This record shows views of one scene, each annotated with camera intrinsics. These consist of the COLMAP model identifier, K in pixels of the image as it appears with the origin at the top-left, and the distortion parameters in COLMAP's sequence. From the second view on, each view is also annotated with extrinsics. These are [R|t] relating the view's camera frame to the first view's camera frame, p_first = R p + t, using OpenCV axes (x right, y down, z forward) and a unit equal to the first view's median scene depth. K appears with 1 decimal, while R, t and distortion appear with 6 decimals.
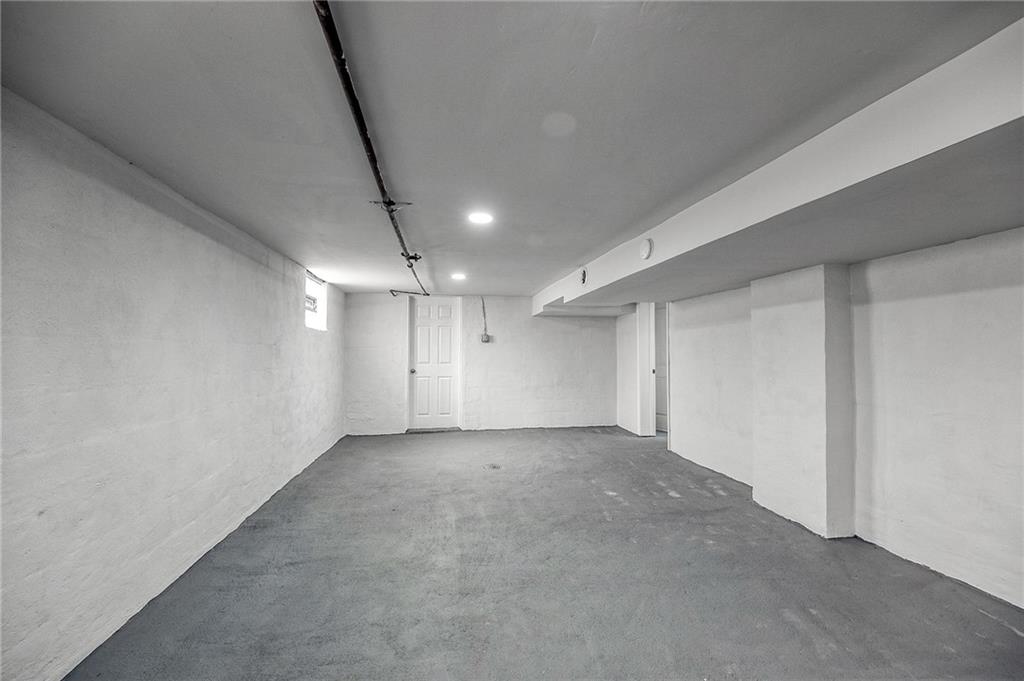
lens RADIAL K [[444.1, 0, 516.6], [0, 444.1, 341.9], [0, 0, 1]] dist [-0.002166, -0.000377]
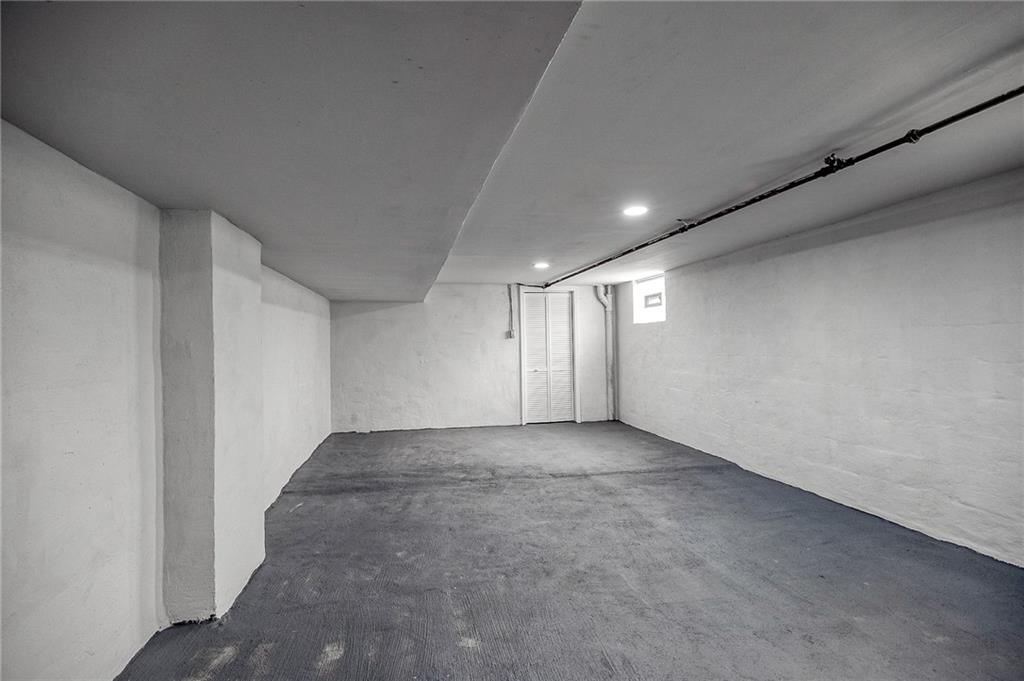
lens RADIAL K [[499.4, 0, 509.7], [0, 499.4, 343.1], [0, 0, 1]] dist [0.001364, 0.000111]
pose [[-0.999089, 0.012994, -0.040640, 0.253001], [0.013988, 0.999607, -0.024276, 0.051063], [0.040309, -0.024823, -0.998879, 2.064726]]
